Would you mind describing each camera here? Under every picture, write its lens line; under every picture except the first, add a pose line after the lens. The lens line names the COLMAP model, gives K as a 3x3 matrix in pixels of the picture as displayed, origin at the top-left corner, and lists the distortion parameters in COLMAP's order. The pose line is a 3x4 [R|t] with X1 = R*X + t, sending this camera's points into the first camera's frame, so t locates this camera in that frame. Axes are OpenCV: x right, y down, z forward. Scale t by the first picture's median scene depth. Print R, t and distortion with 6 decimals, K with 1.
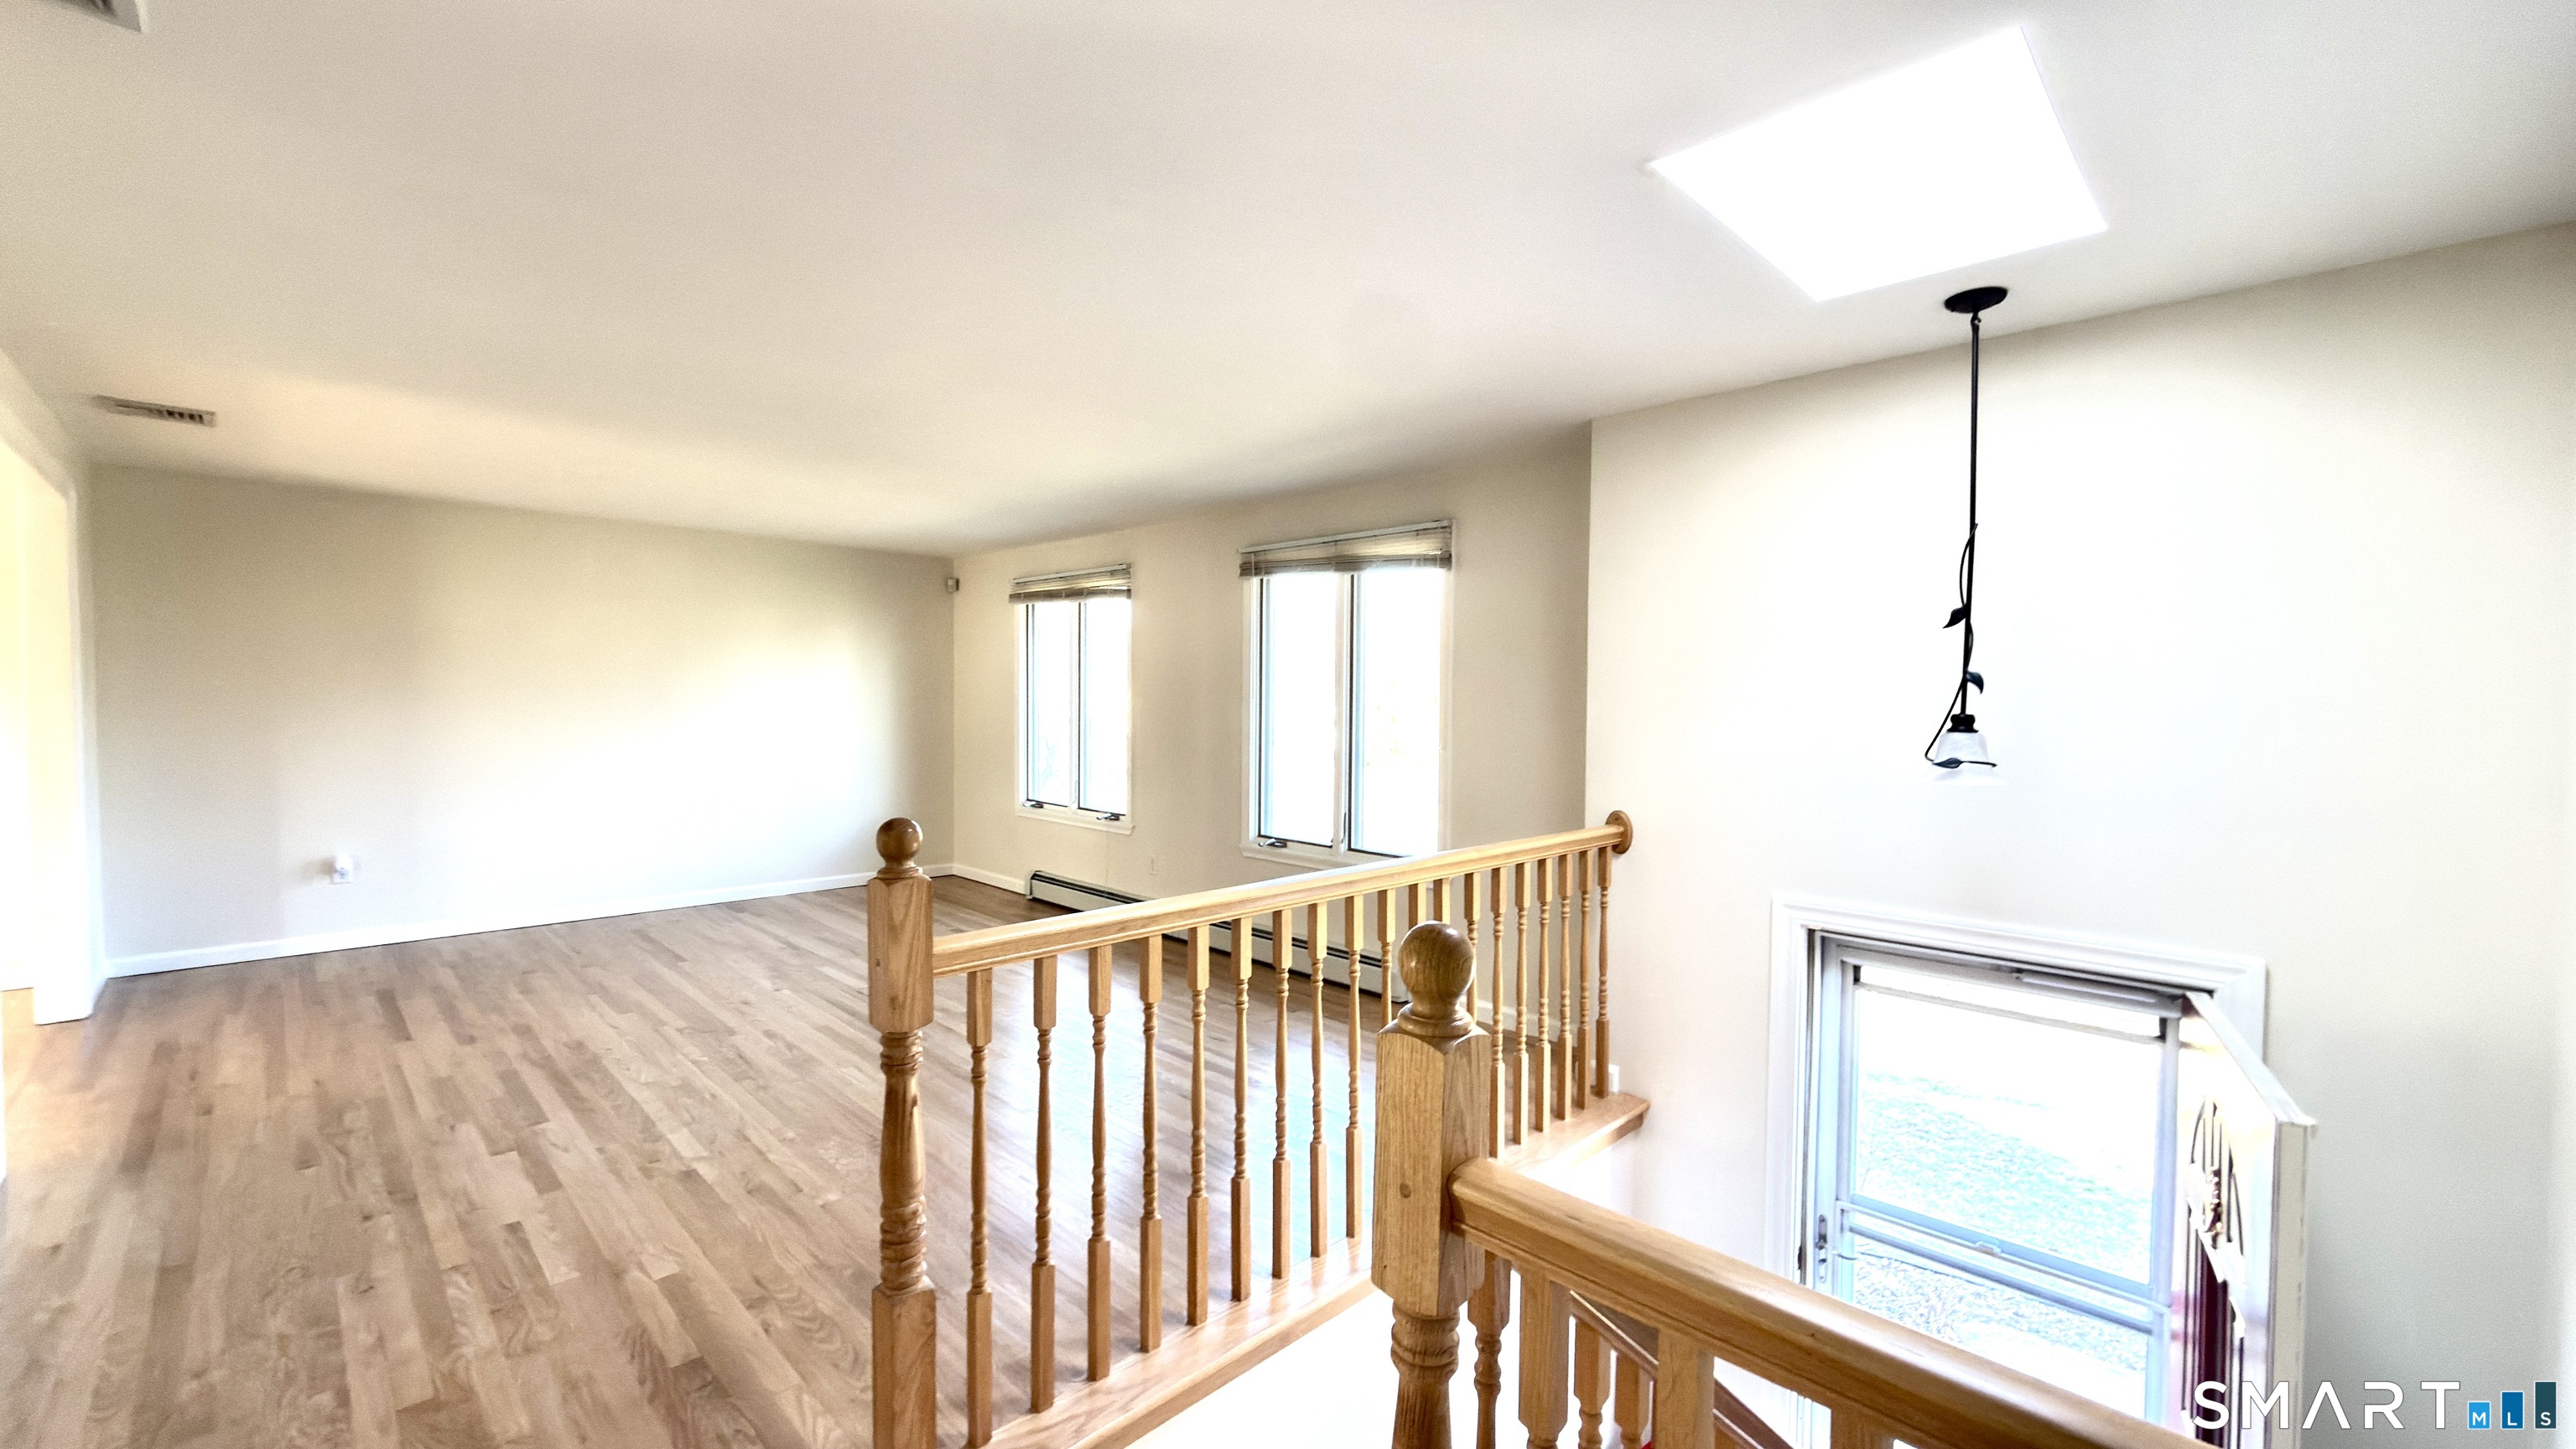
lens RADIAL K [[1021.2, 0, 1286.8], [0, 1021.2, 725.2], [0, 0, 1]] dist [0.002925, -0.000157]
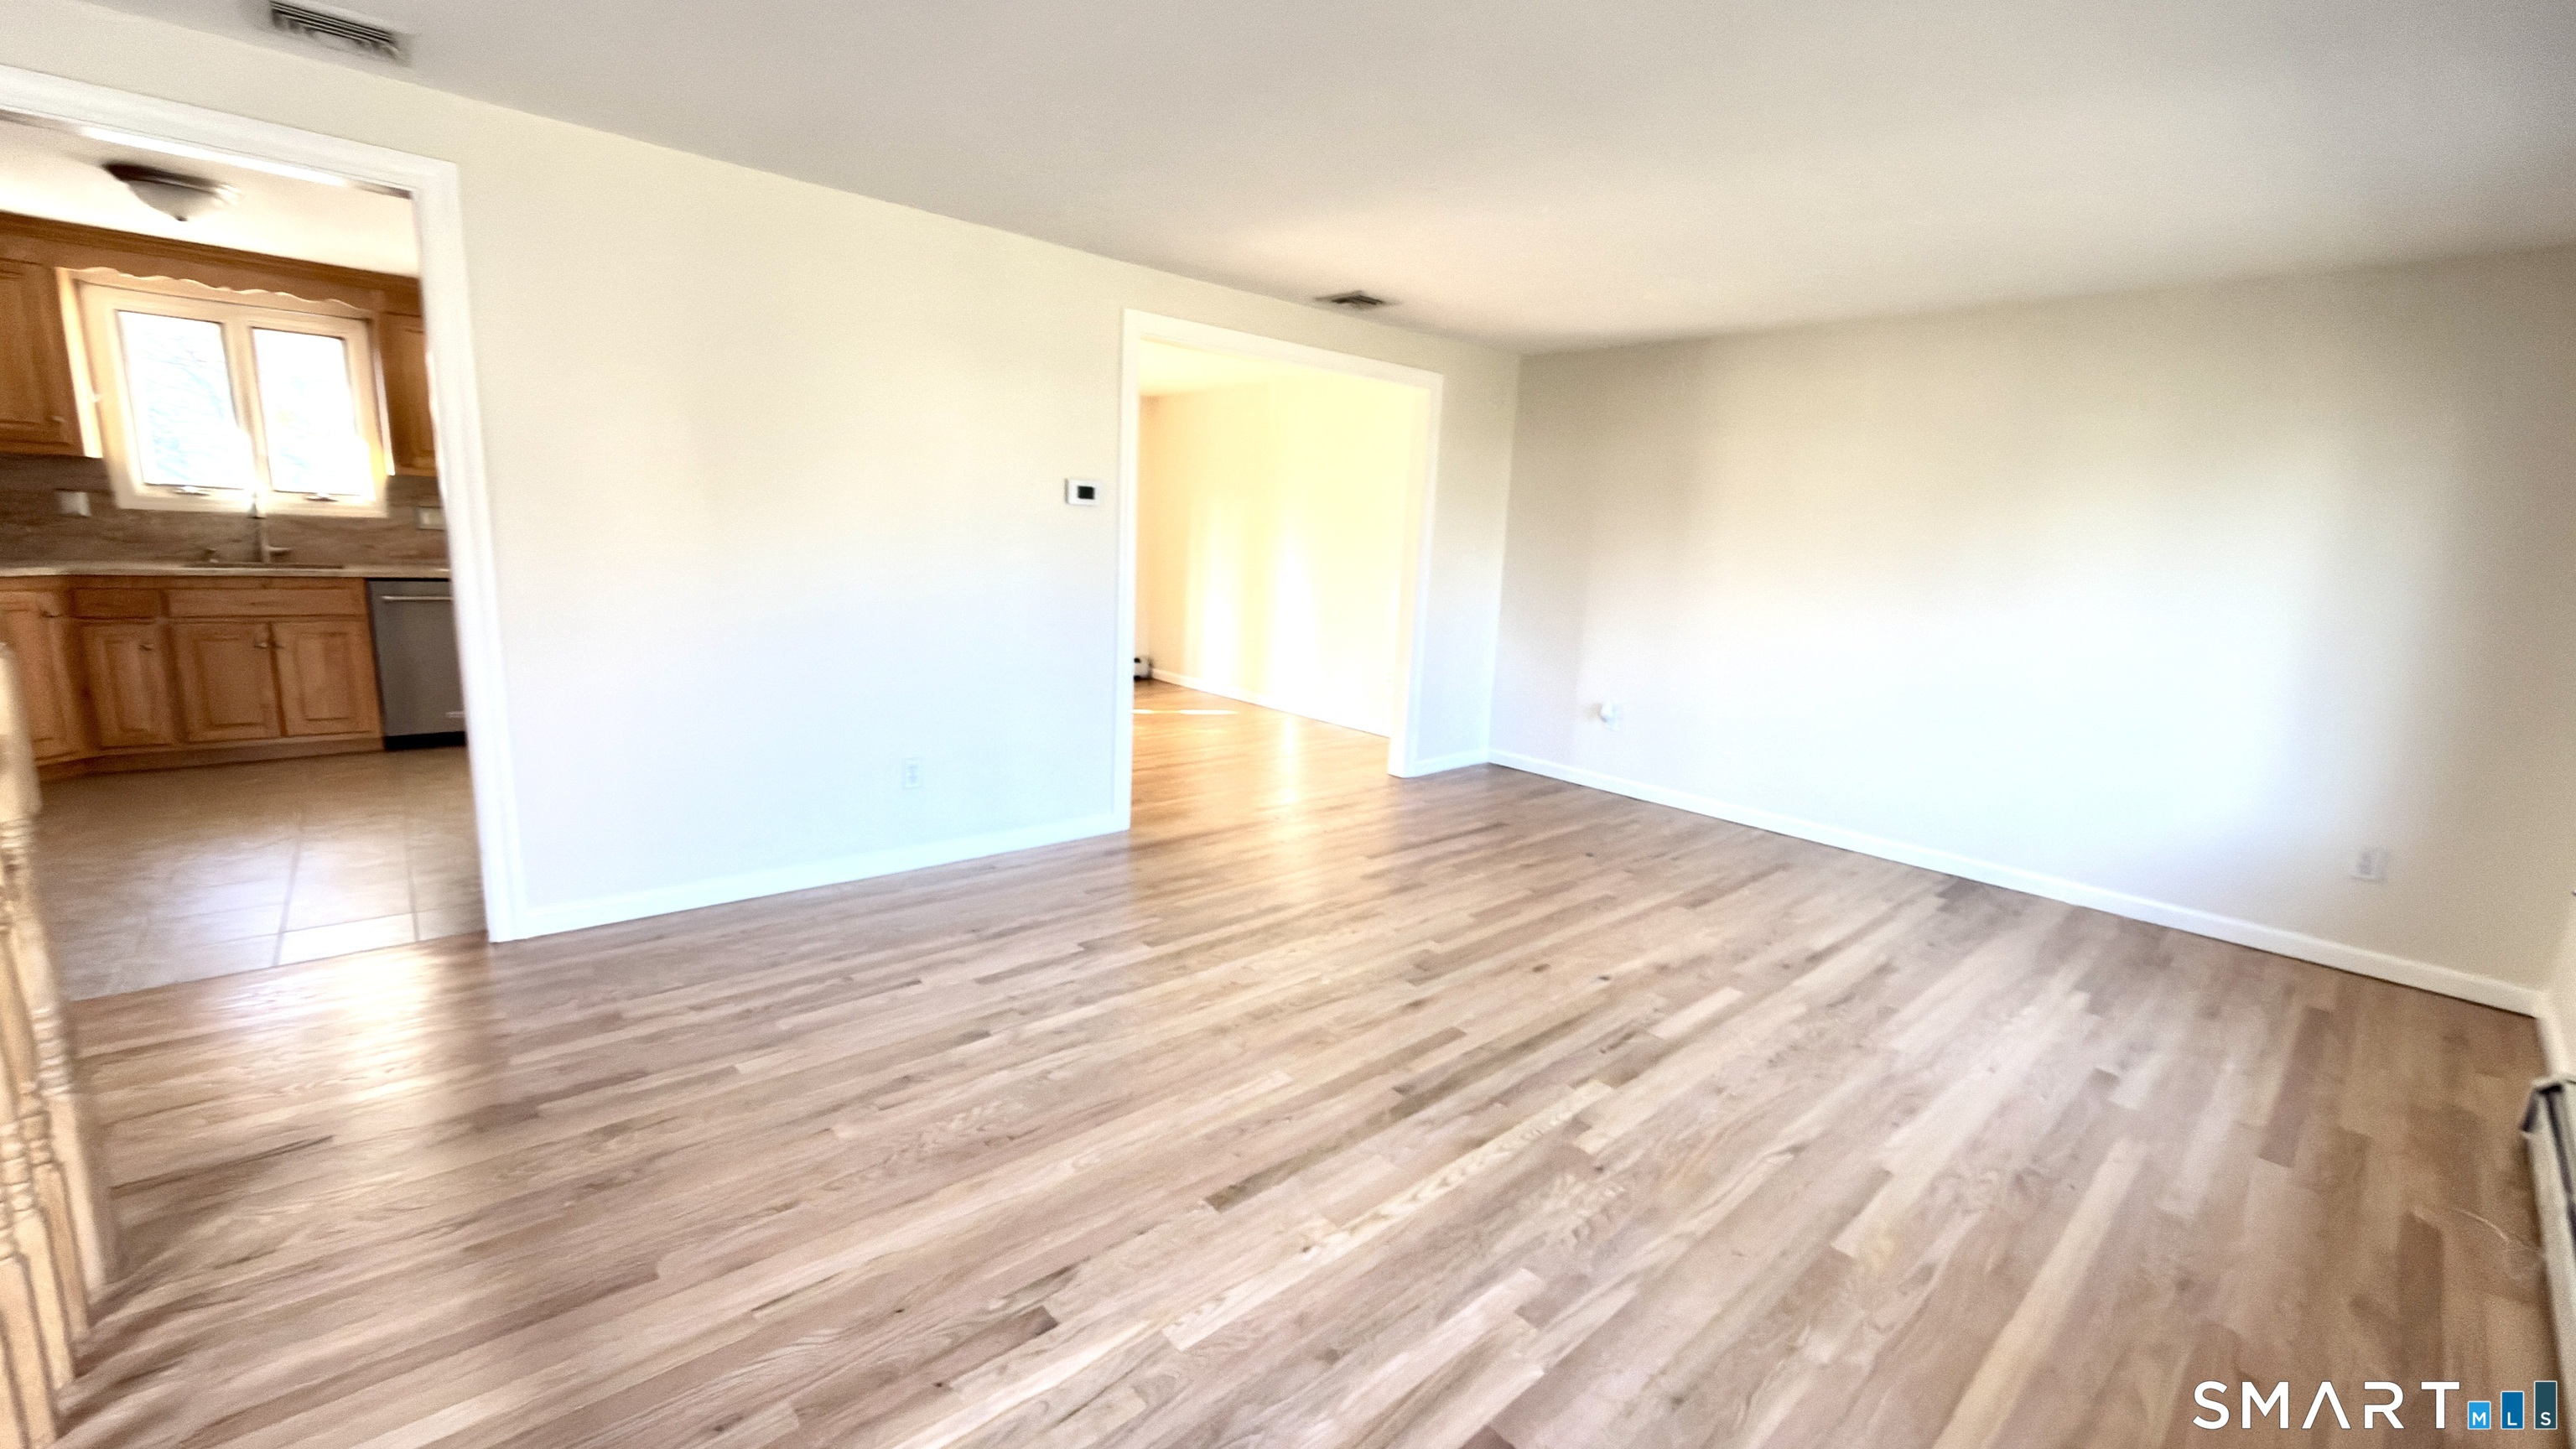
lens RADIAL K [[1021.2, 0, 1290.1], [0, 1021.2, 723.8], [0, 0, 1]] dist [0.002925, -0.000157]
pose [[-0.064277, 0.167650, -0.983749, 0.251553], [-0.072372, 0.982409, 0.172150, -0.018753], [0.995304, 0.082261, -0.051013, 1.256919]]
